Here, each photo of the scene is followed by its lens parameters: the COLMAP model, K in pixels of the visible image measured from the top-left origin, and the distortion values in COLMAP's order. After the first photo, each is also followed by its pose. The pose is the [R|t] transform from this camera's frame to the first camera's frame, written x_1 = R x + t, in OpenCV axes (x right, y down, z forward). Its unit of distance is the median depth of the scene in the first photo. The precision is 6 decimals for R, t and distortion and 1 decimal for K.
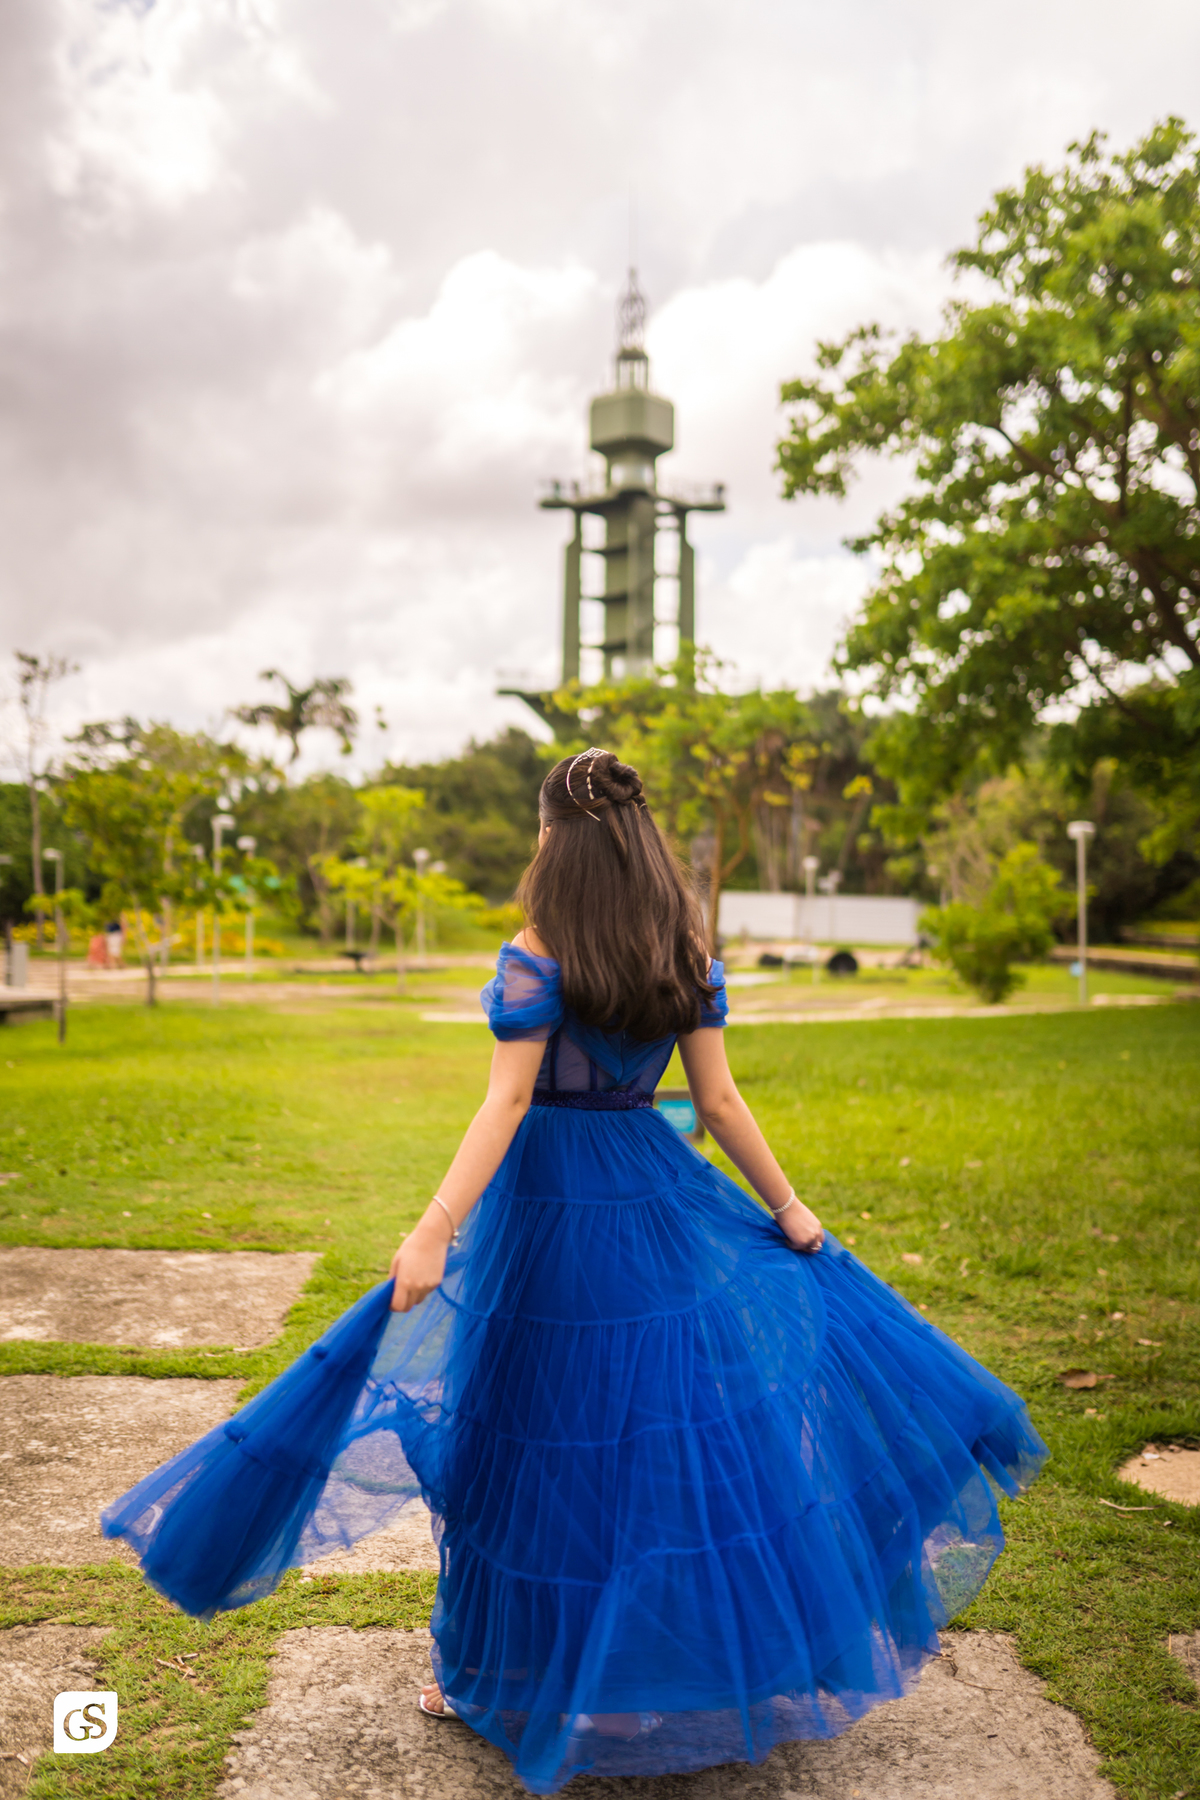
lens RADIAL K [[1738.4, 0, 601.3], [0, 1738.4, 924.2], [0, 0, 1]] dist [-0.061021, 0.085482]
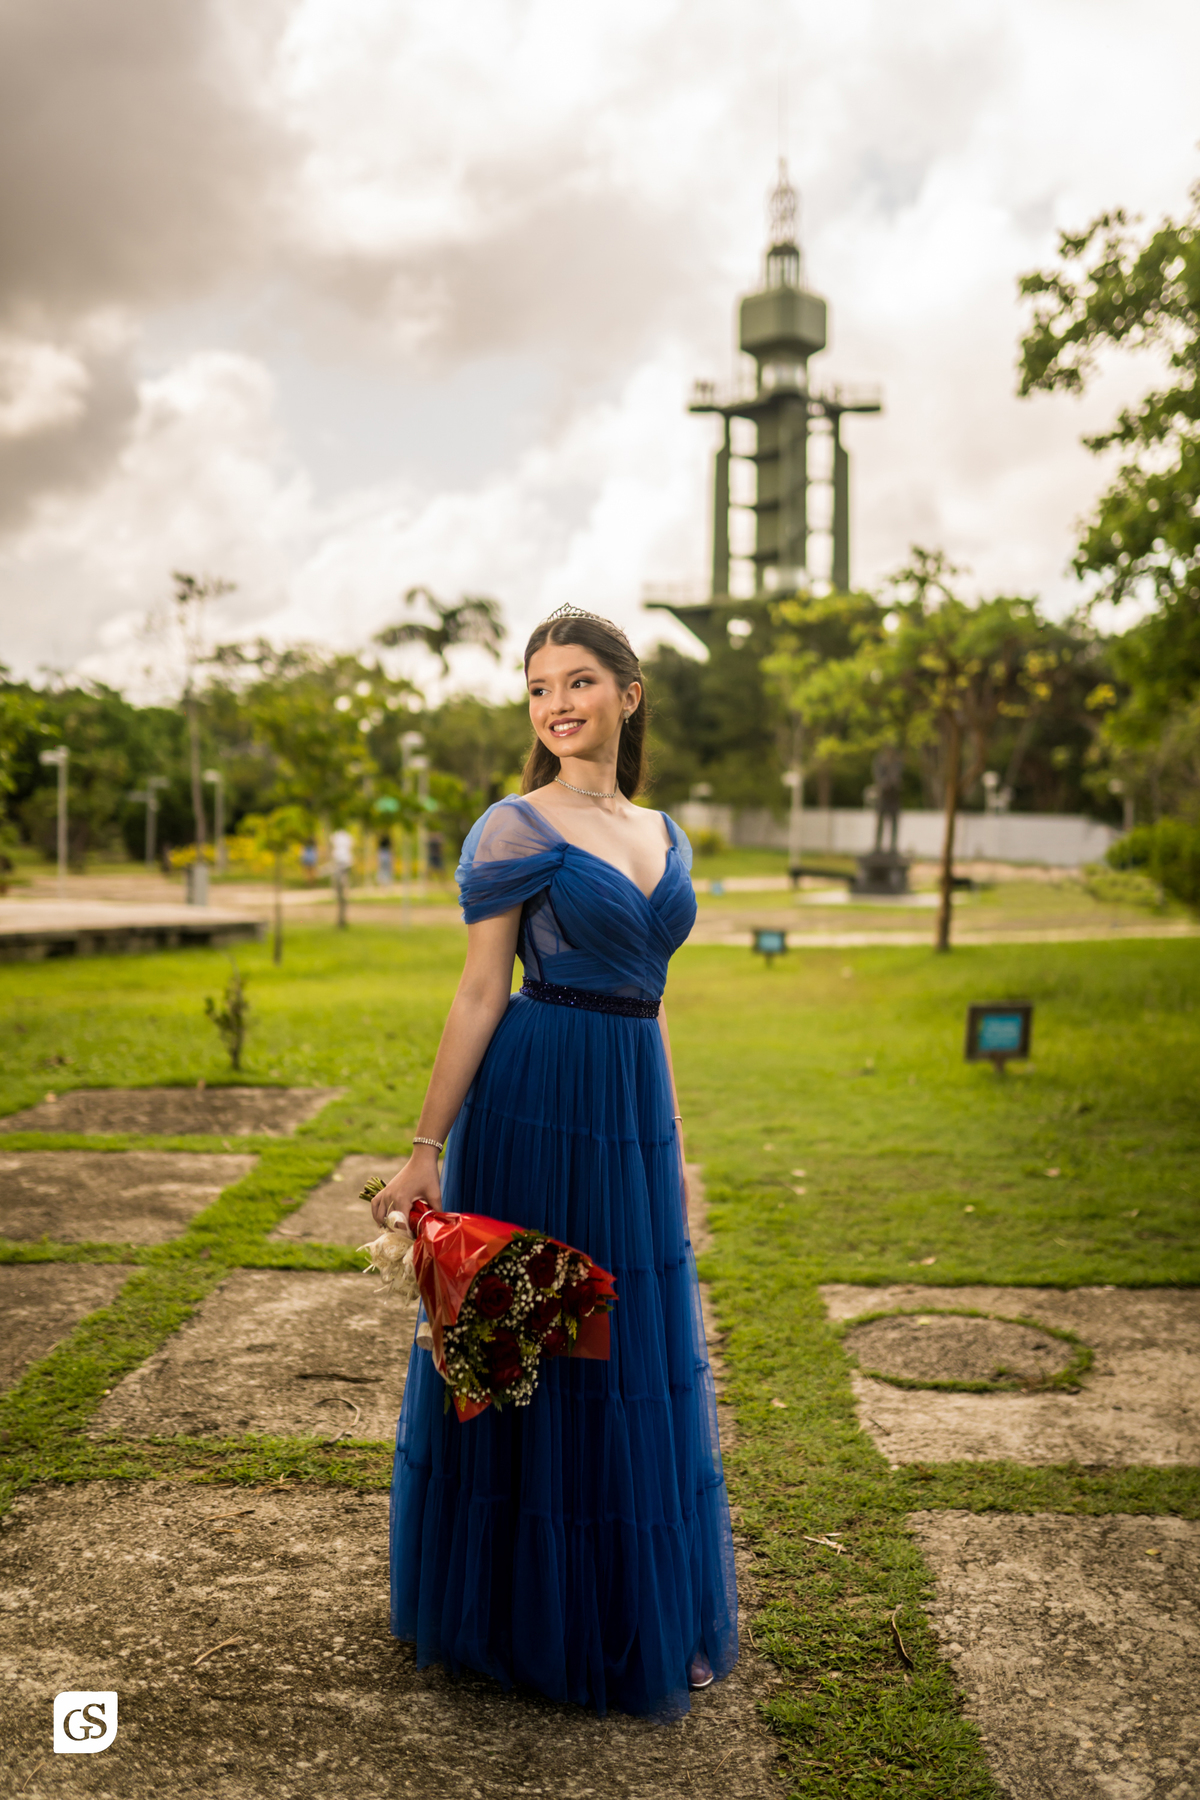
lens RADIAL K [[1804.1, 0, 568.5], [0, 1804.1, 873.2], [0, 0, 1]] dist [-0.057023, 0.072338]
pose [[0.996530, -0.005049, -0.083076, -0.077018], [0.006228, 0.999883, 0.013950, 0.003764], [0.082996, -0.014419, 0.996446, -0.018396]]
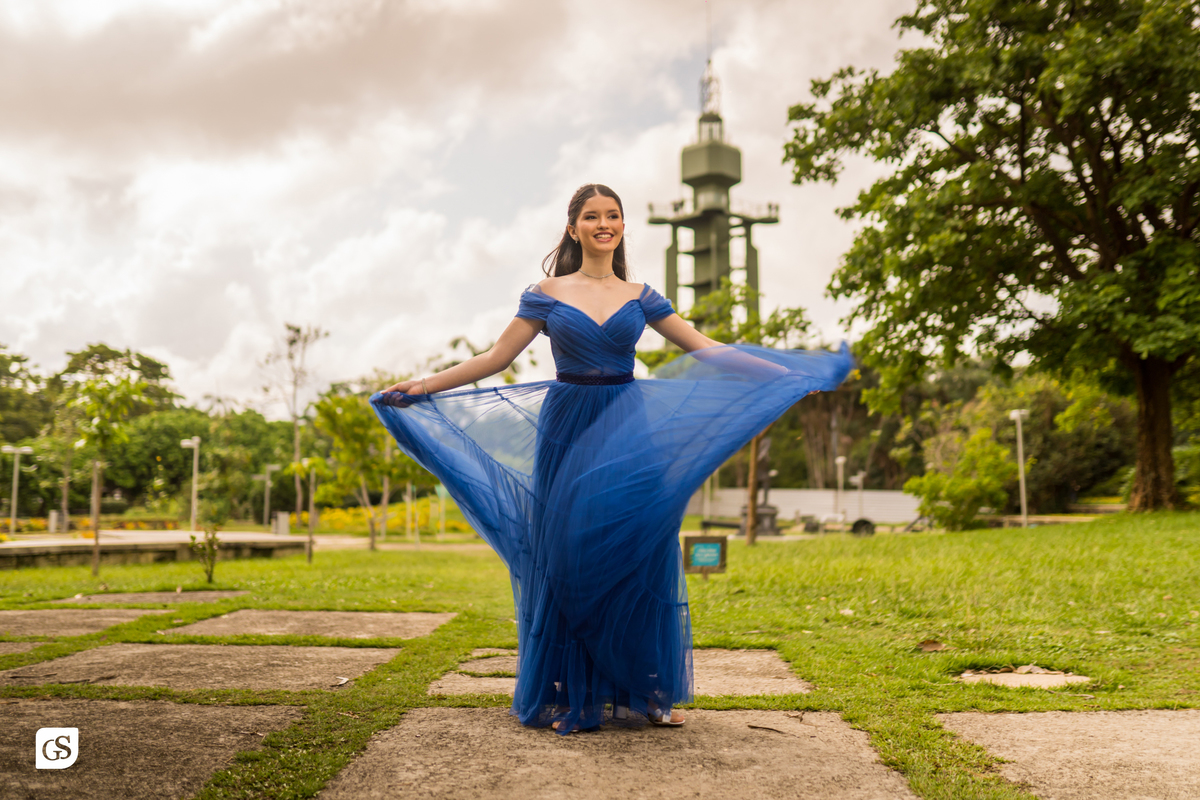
lens RADIAL K [[1262.1, 0, 625.0], [0, 1262.1, 387.1], [0, 0, 1]] dist [-0.062742, 0.089484]
pose [[0.997880, -0.020158, -0.061886, 0.029252], [0.012741, 0.992933, -0.117992, 0.063641], [0.063827, 0.116953, 0.991084, -0.069531]]
